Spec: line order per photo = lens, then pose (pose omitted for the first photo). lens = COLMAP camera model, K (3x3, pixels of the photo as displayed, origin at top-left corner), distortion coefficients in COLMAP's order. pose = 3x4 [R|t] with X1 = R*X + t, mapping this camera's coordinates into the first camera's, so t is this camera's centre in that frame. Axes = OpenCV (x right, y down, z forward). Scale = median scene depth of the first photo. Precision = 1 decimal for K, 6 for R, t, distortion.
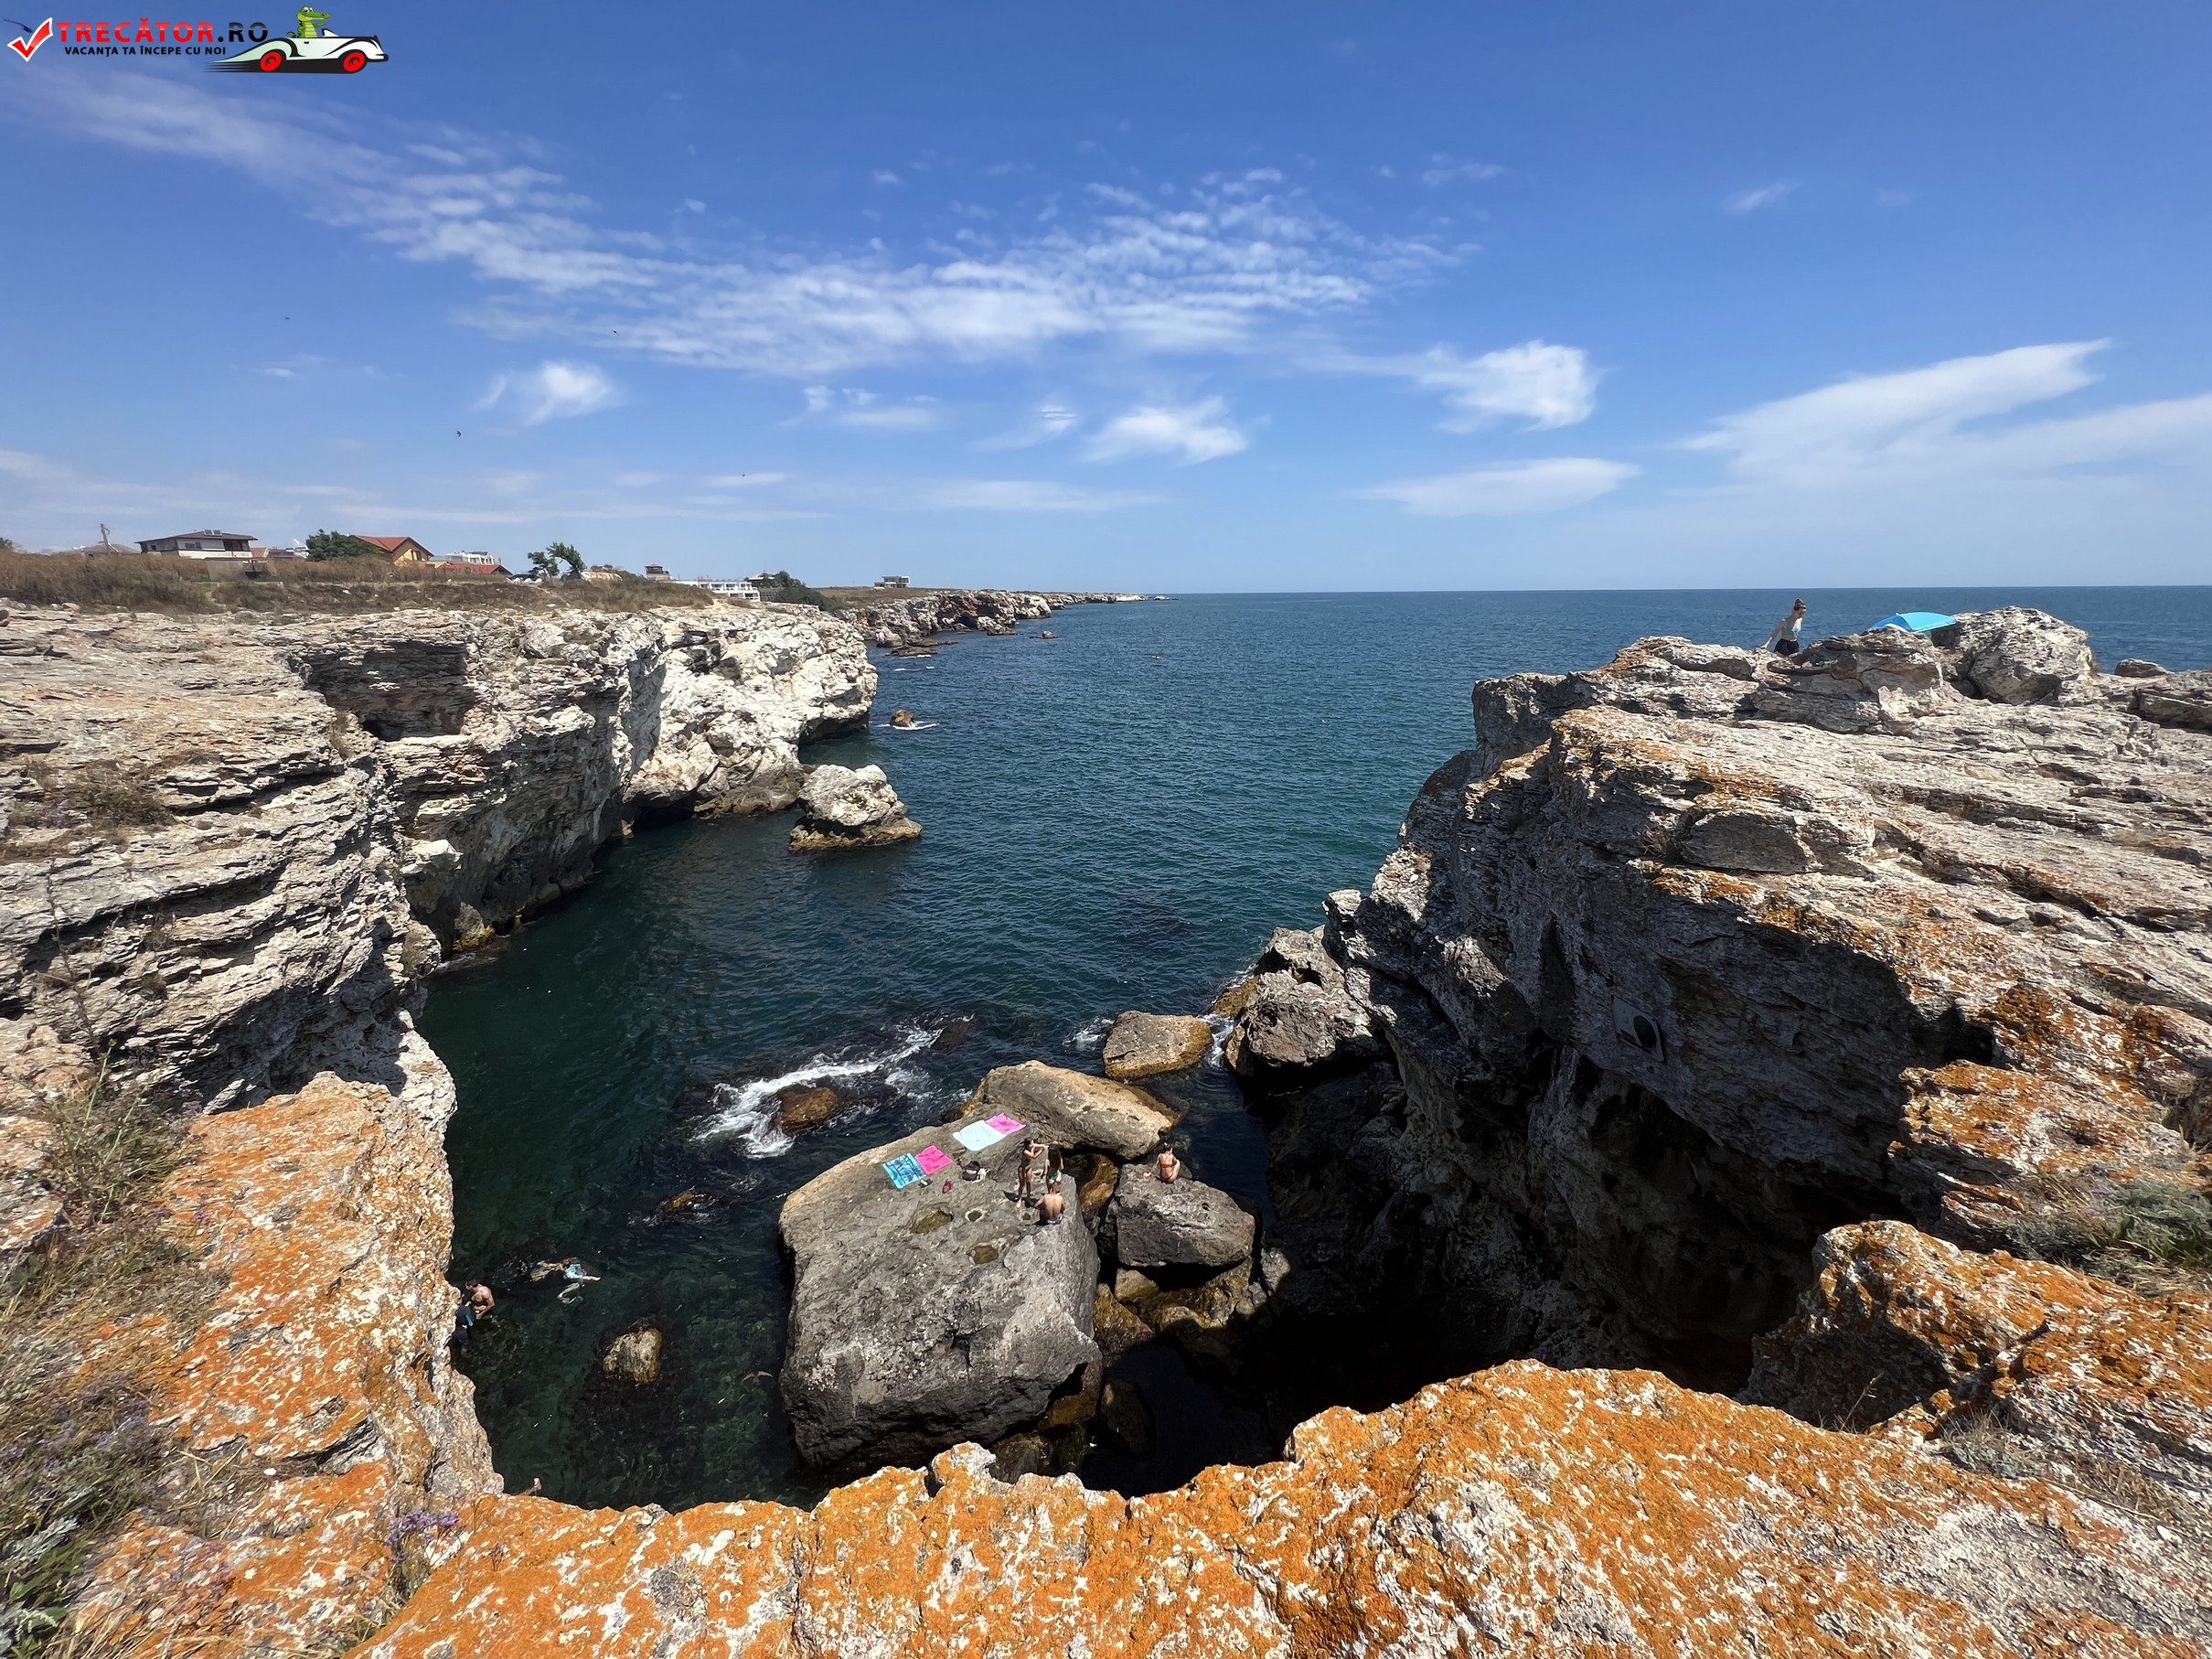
lens RADIAL K [[889.0, 0, 1110.3], [0, 889.0, 830.2], [0, 0, 1]] dist [0.000281, 0.000090]
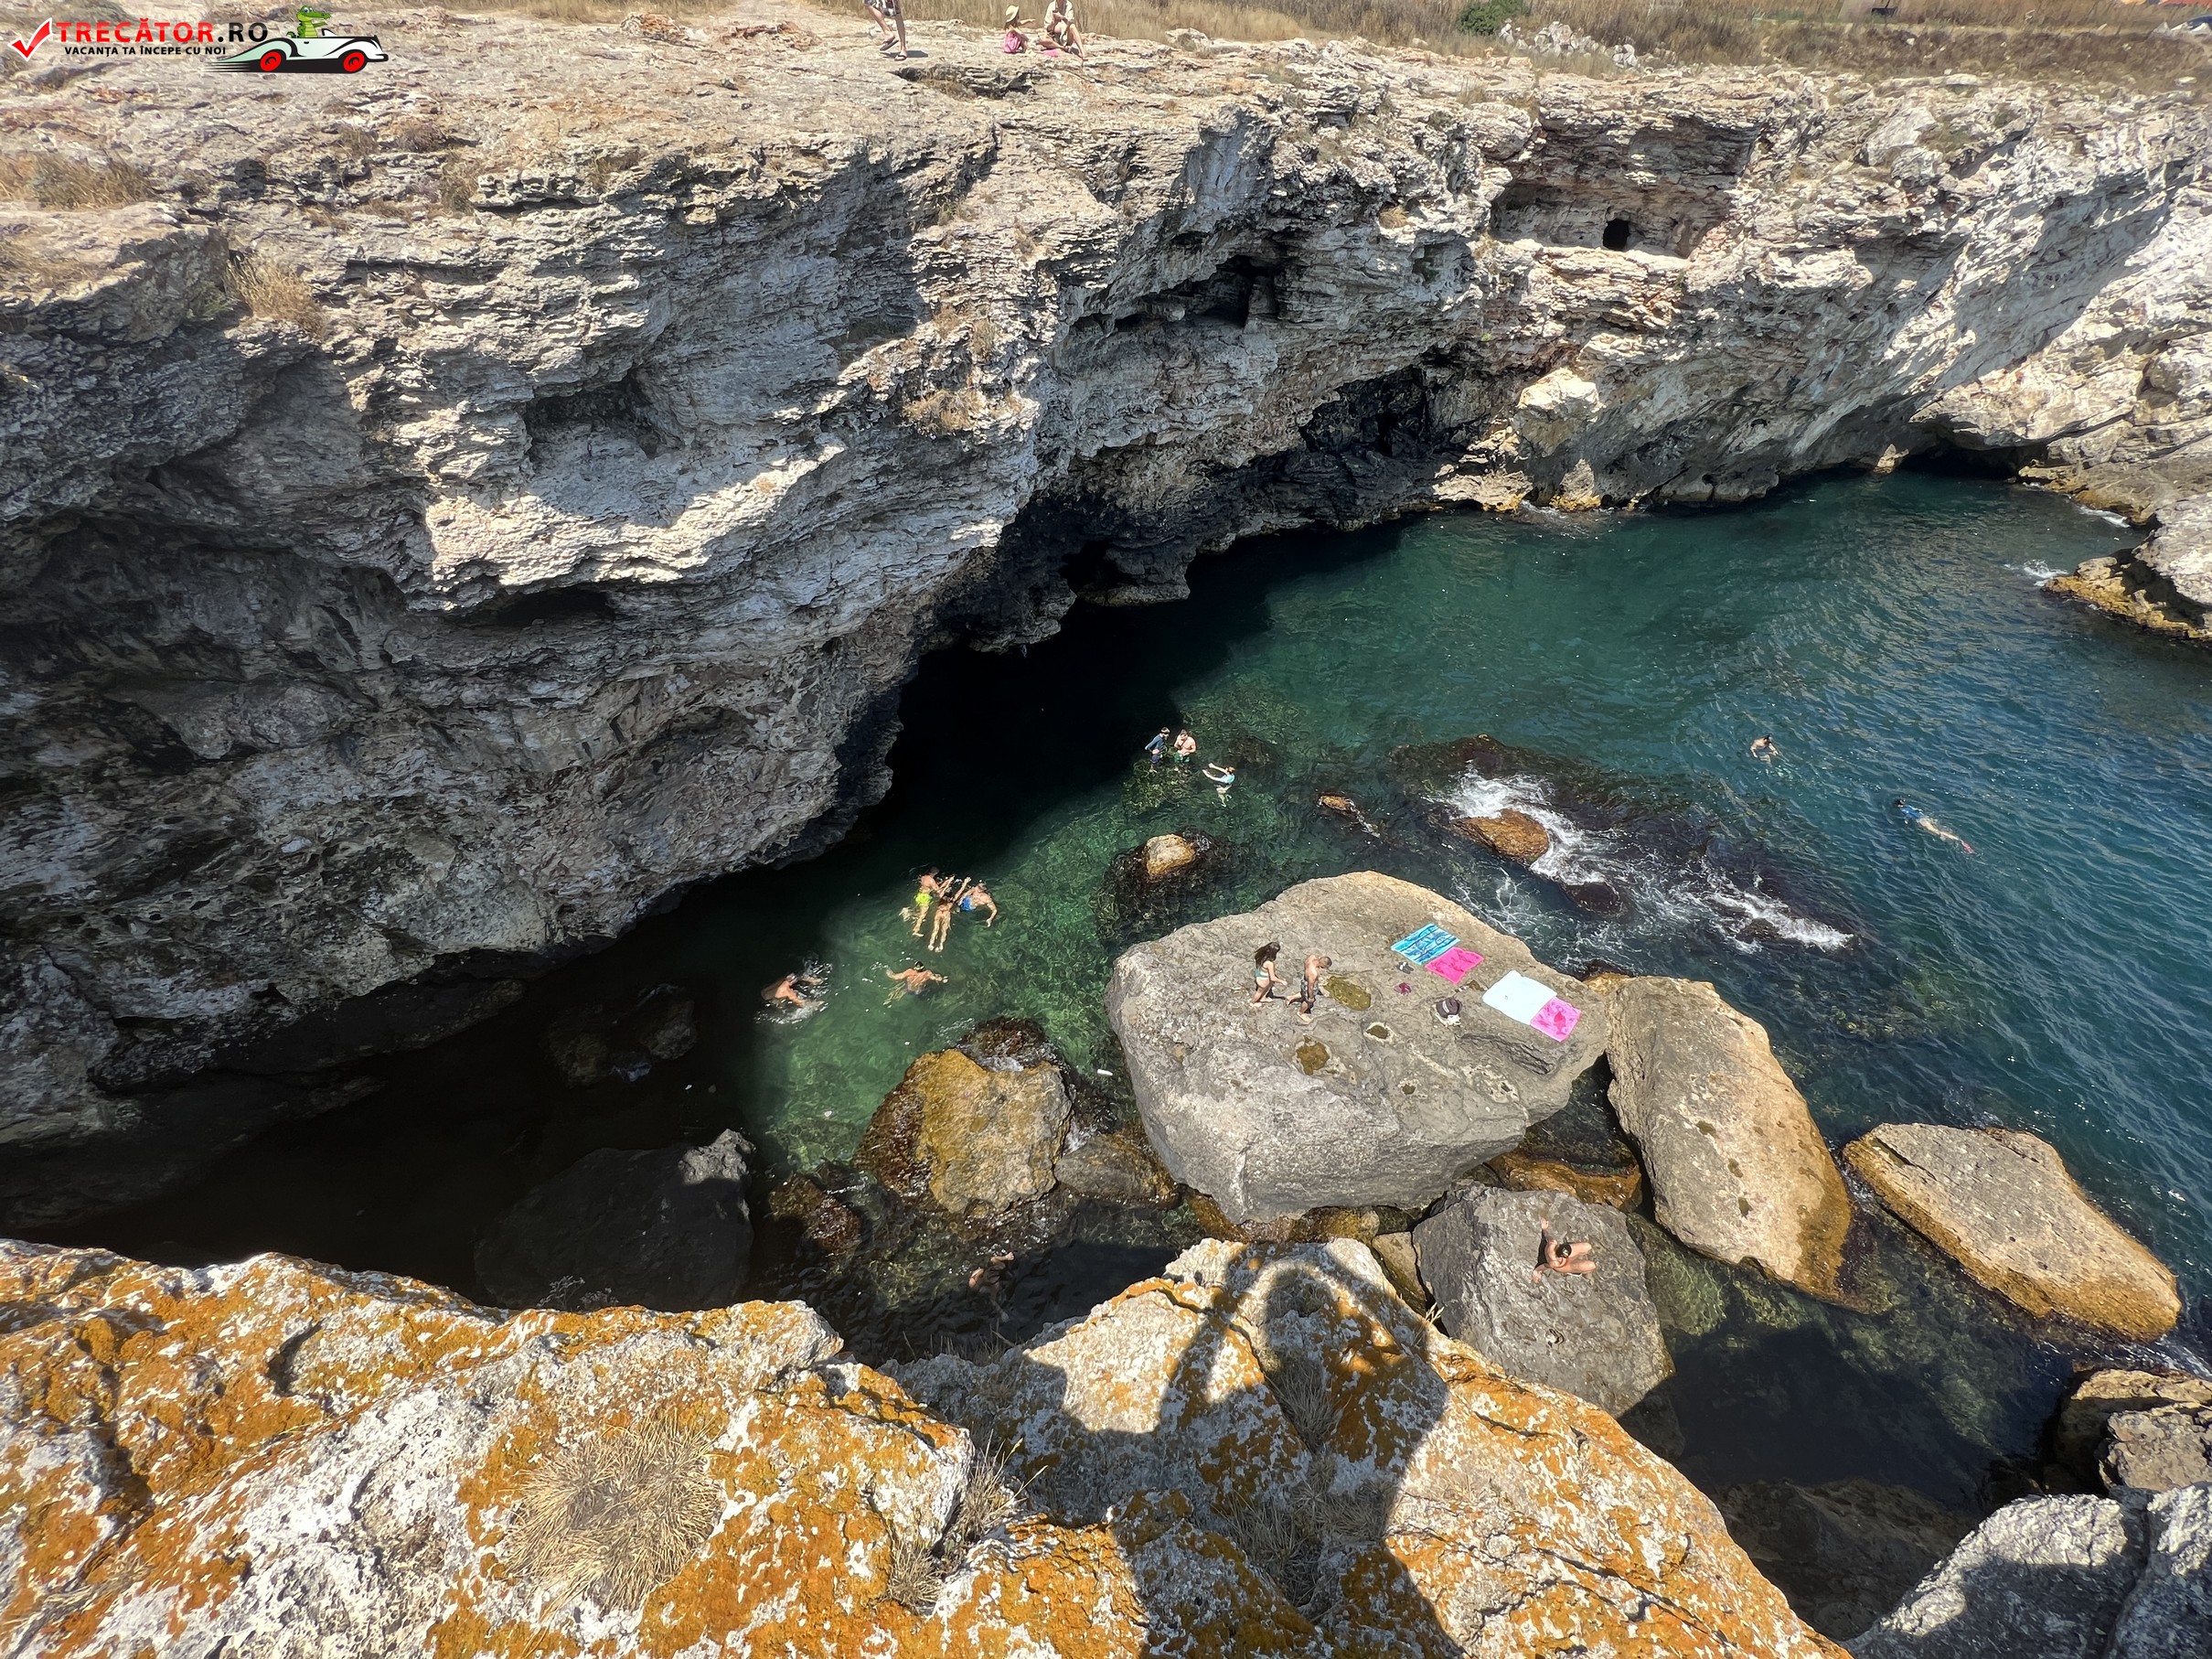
lens RADIAL K [[889.0, 0, 1112.1], [0, 889.0, 833.9], [0, 0, 1]] dist [0.000281, 0.000090]
pose [[0.167674, 0.675230, -0.718296, 0.100716], [-0.281795, 0.731039, 0.621429, -0.052663], [0.944710, 0.098215, 0.312853, 0.180292]]
